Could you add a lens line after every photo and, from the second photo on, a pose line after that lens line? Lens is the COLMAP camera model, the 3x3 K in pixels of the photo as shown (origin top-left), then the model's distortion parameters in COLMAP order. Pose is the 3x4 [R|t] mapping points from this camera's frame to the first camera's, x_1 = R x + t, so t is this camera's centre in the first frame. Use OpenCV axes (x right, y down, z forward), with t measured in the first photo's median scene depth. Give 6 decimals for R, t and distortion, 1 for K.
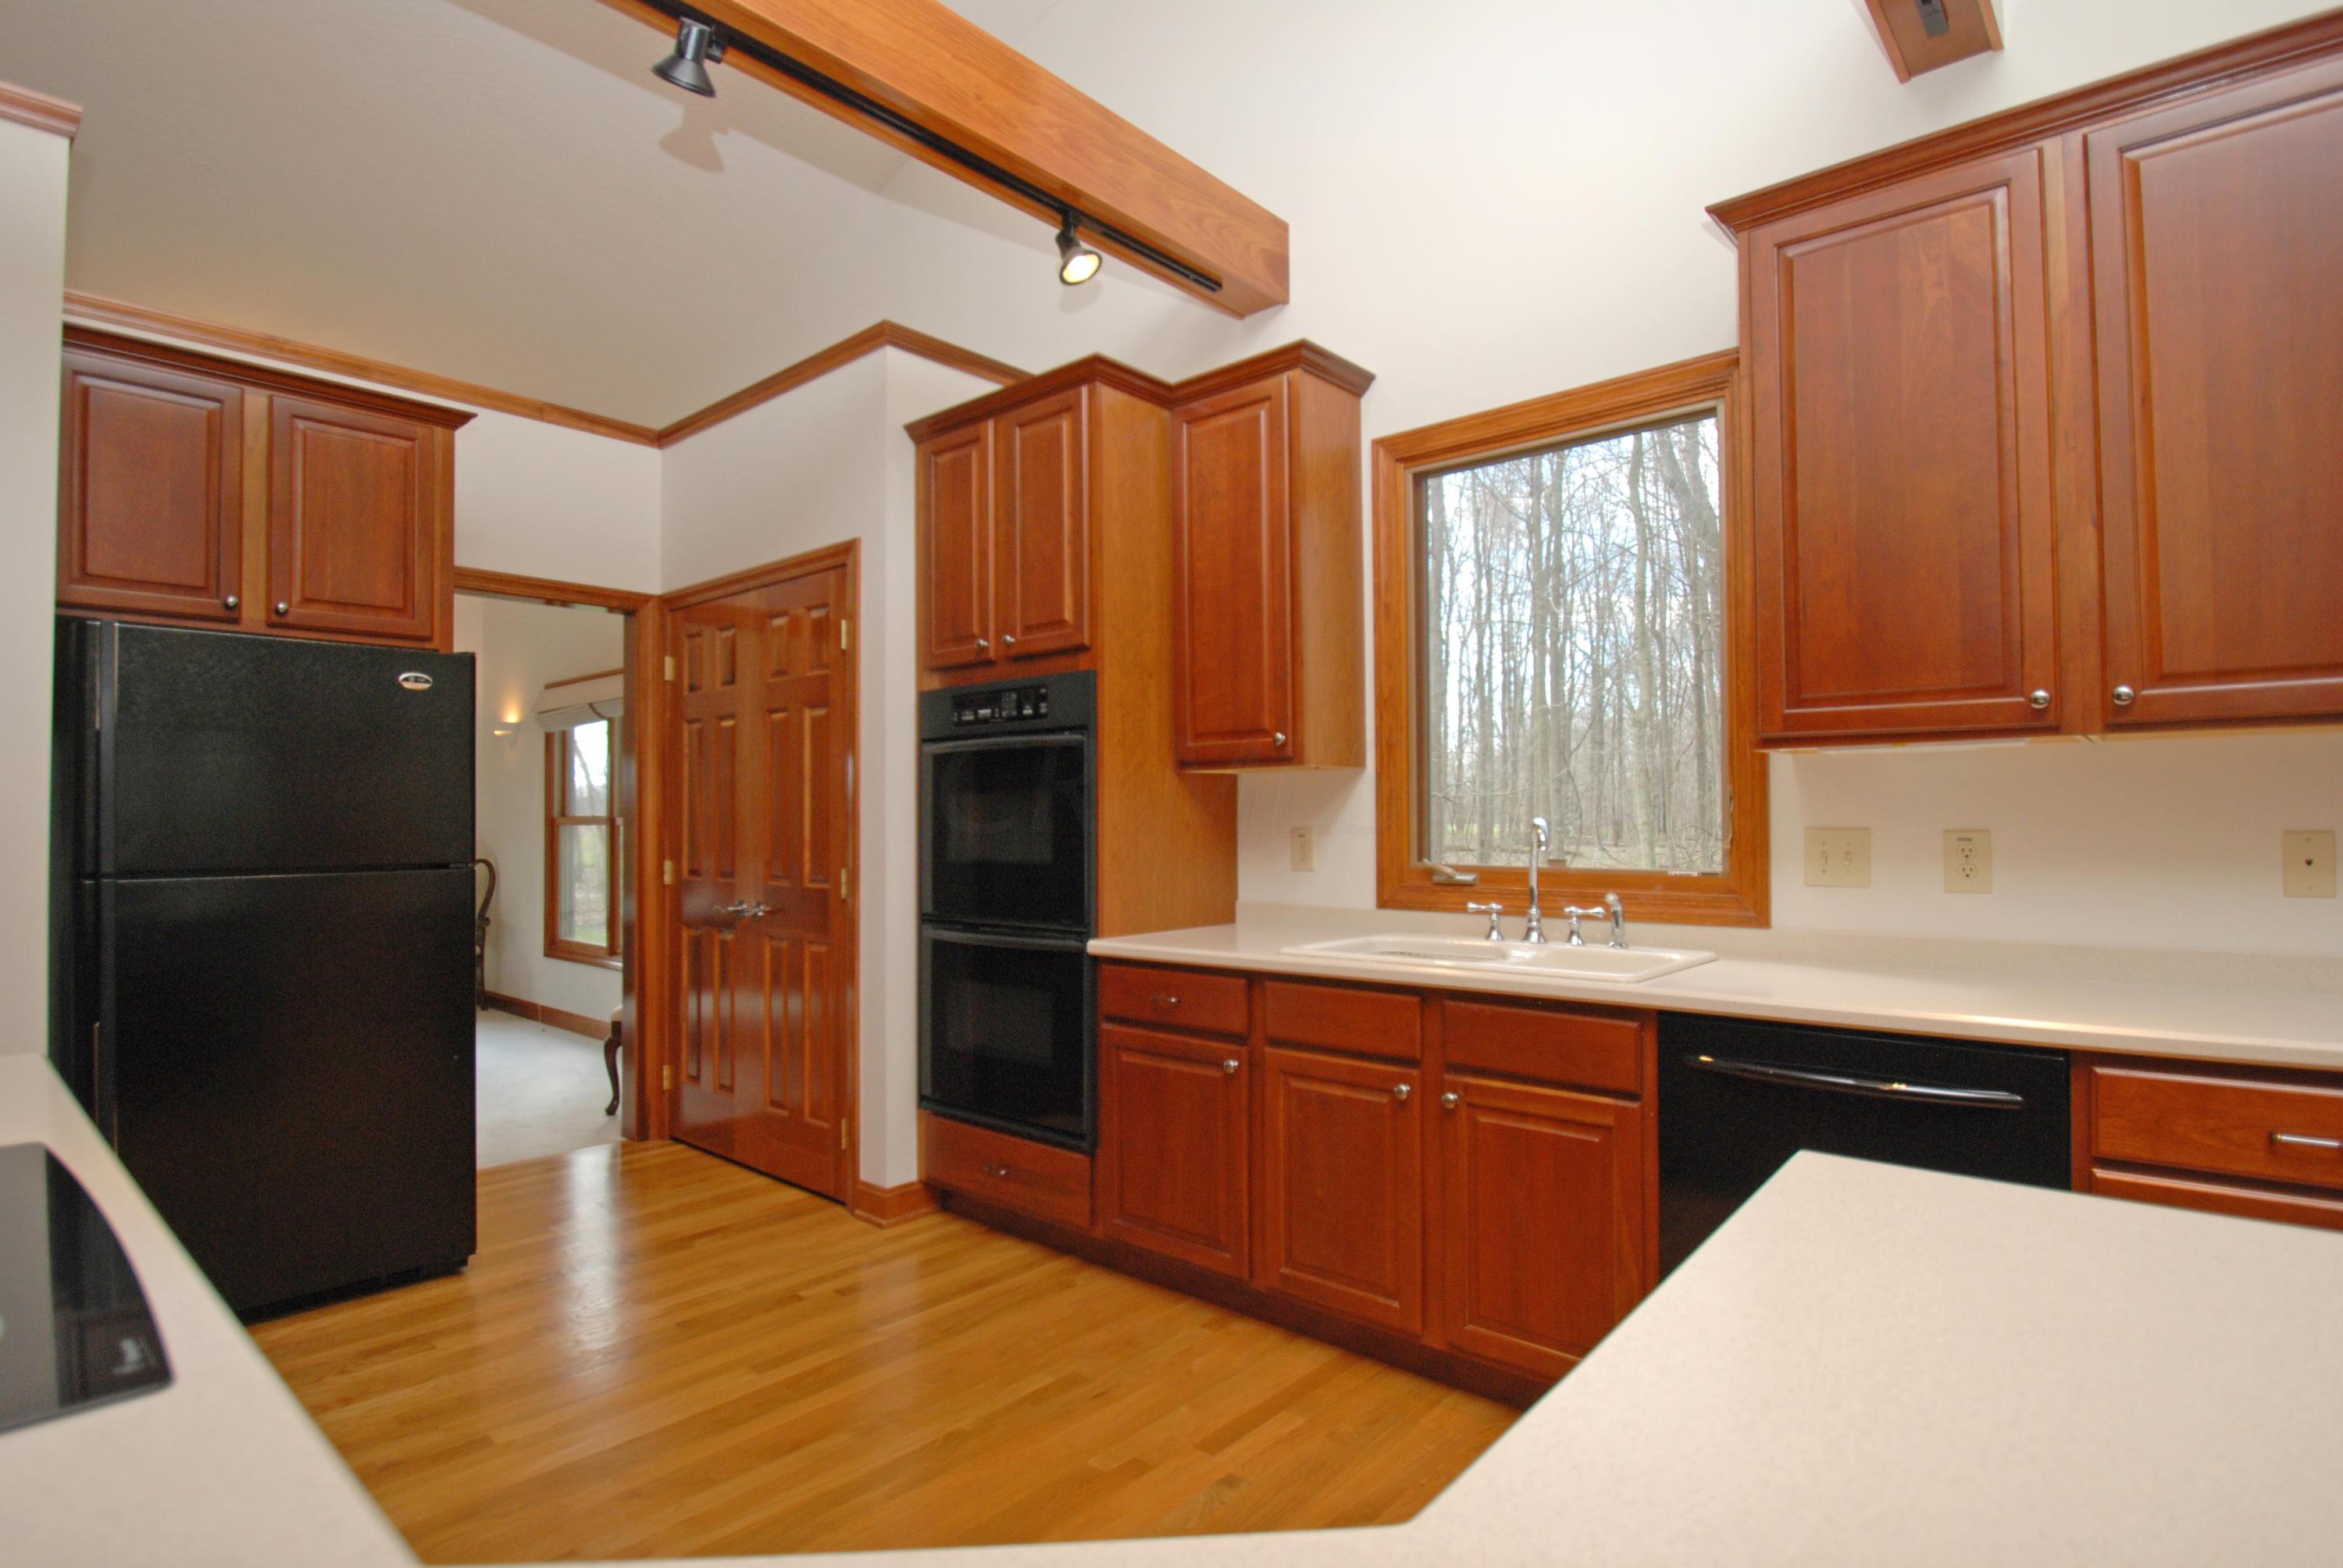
lens RADIAL K [[1164.2, 0, 1171.5], [0, 1164.2, 784.0], [0, 0, 1]] dist [-0.001609, -0.000686]
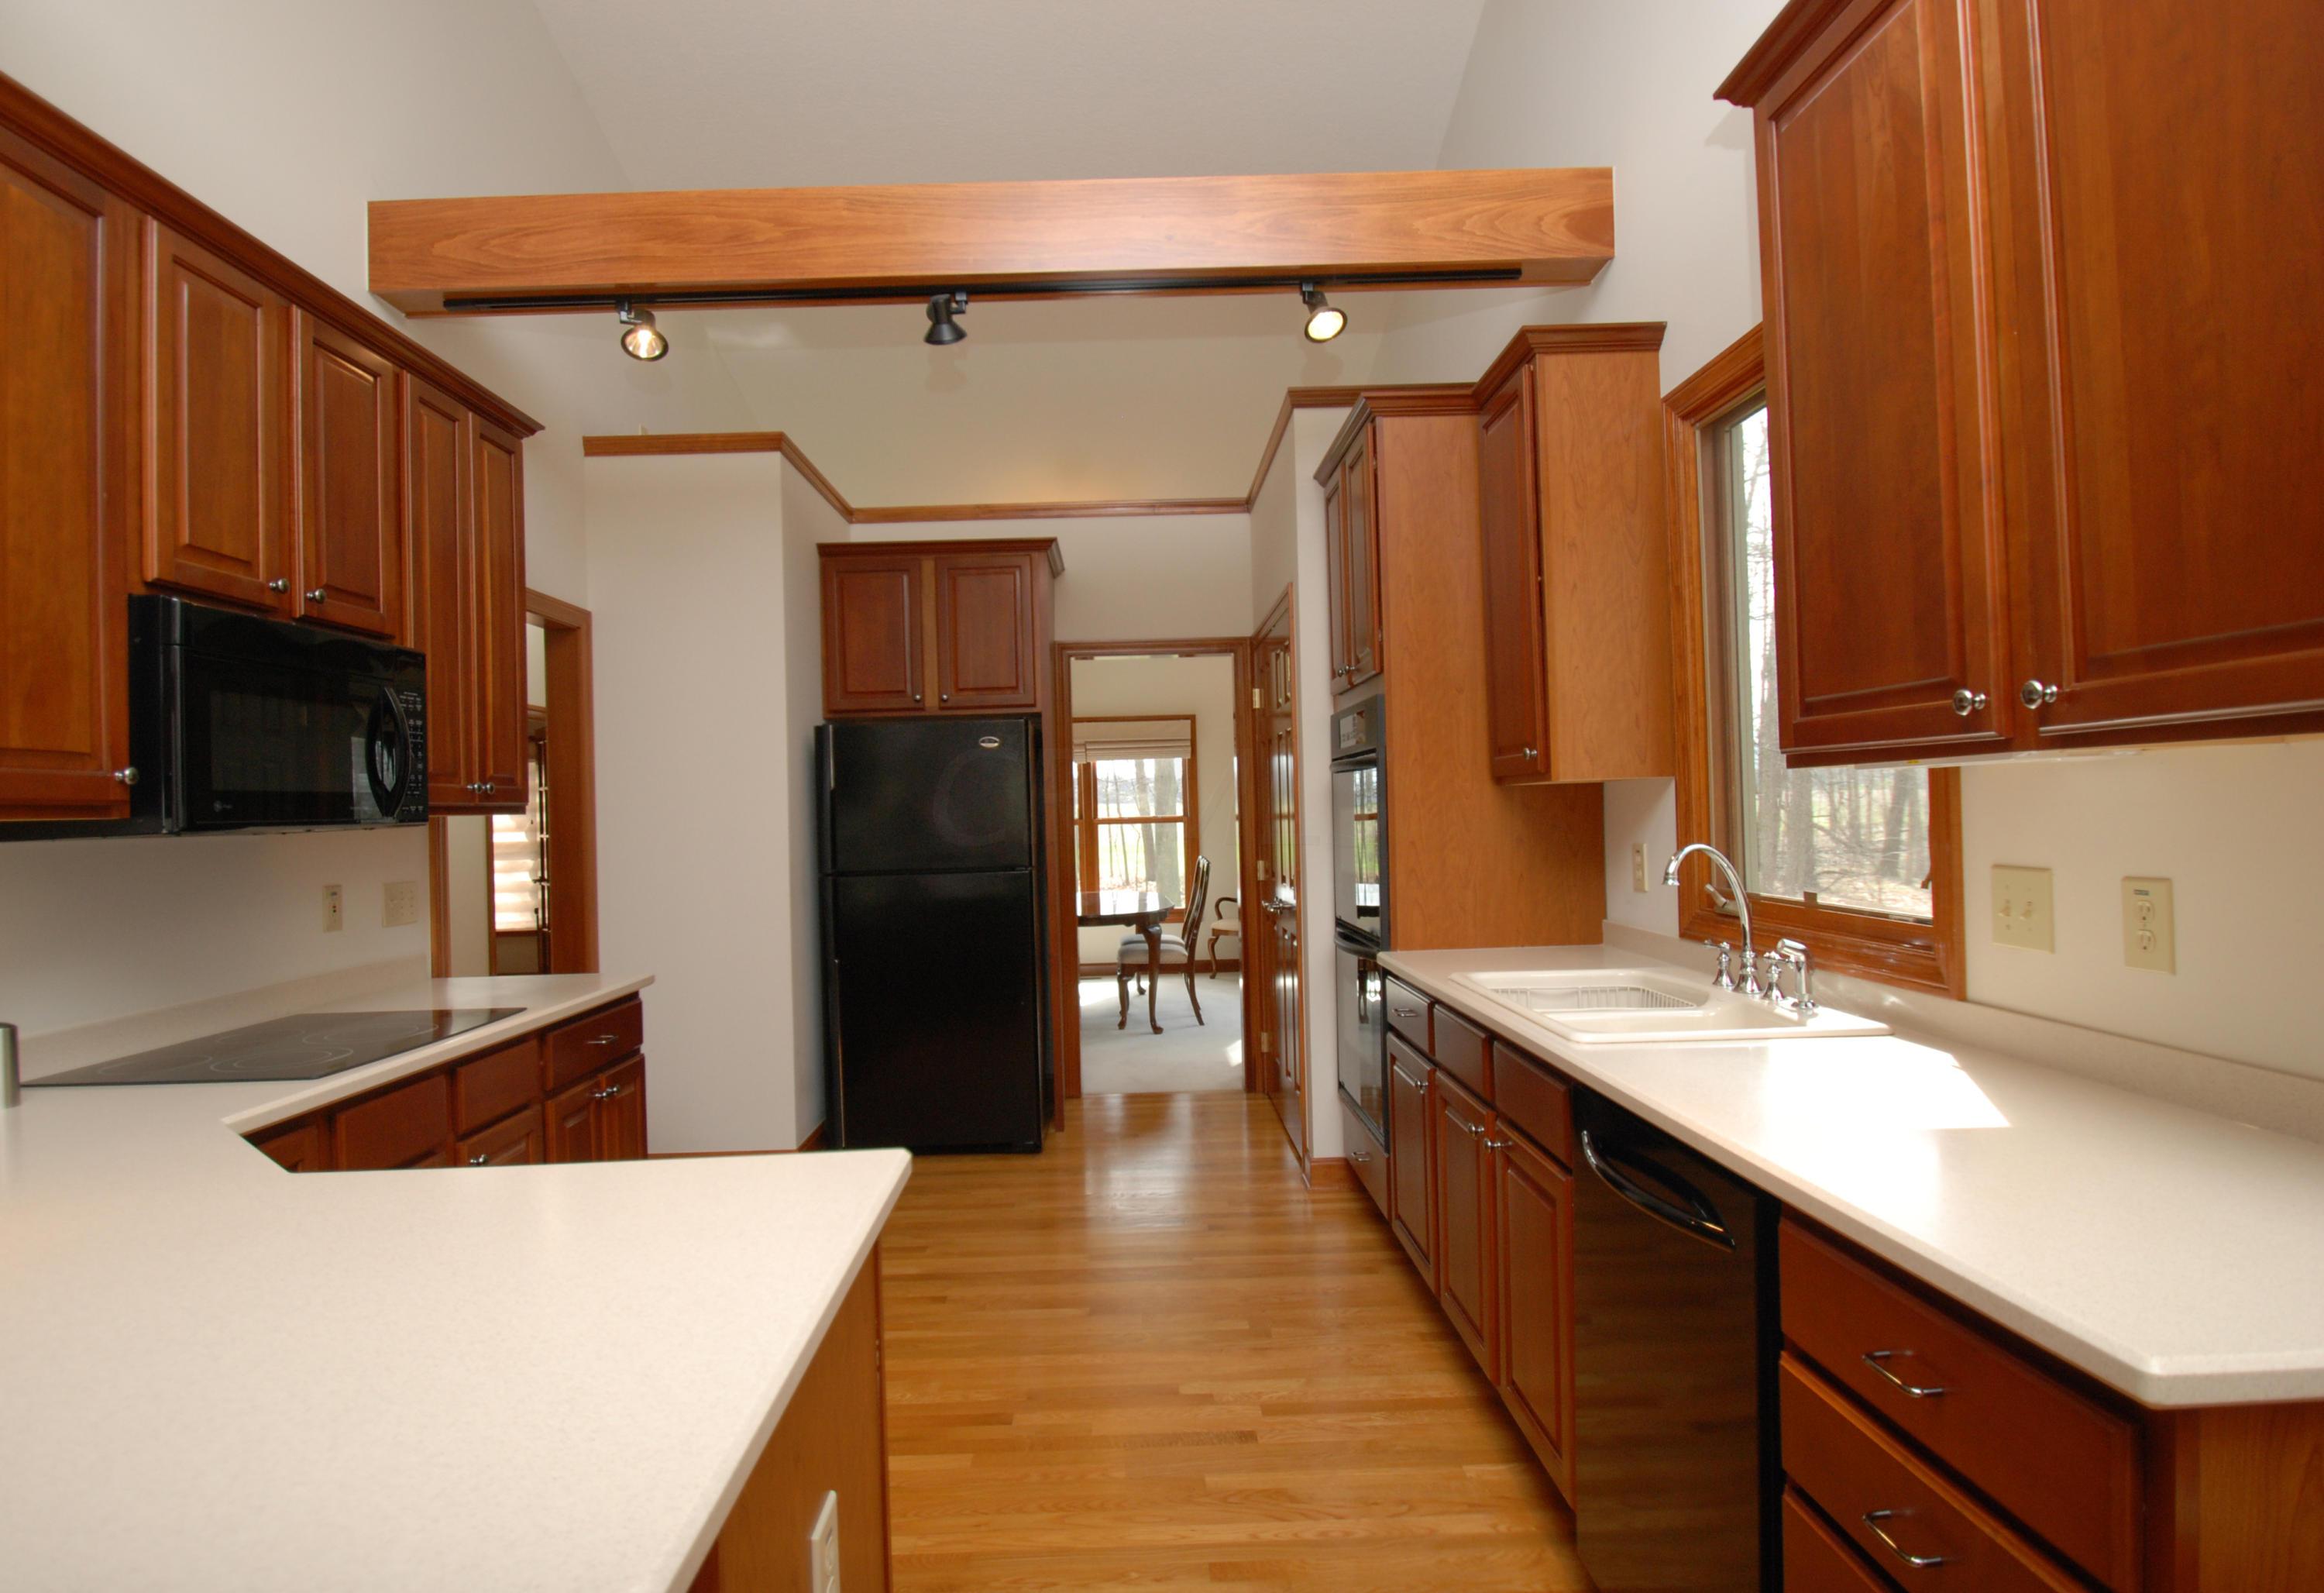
lens RADIAL K [[1235.0, 0, 1157.4], [0, 1235.0, 782.6], [0, 0, 1]] dist [-0.026045, -0.000208]
pose [[0.677677, -0.028769, -0.734797, 0.622210], [0.044981, 0.998985, 0.002372, -0.031355], [0.733983, -0.034659, 0.678283, 0.101790]]
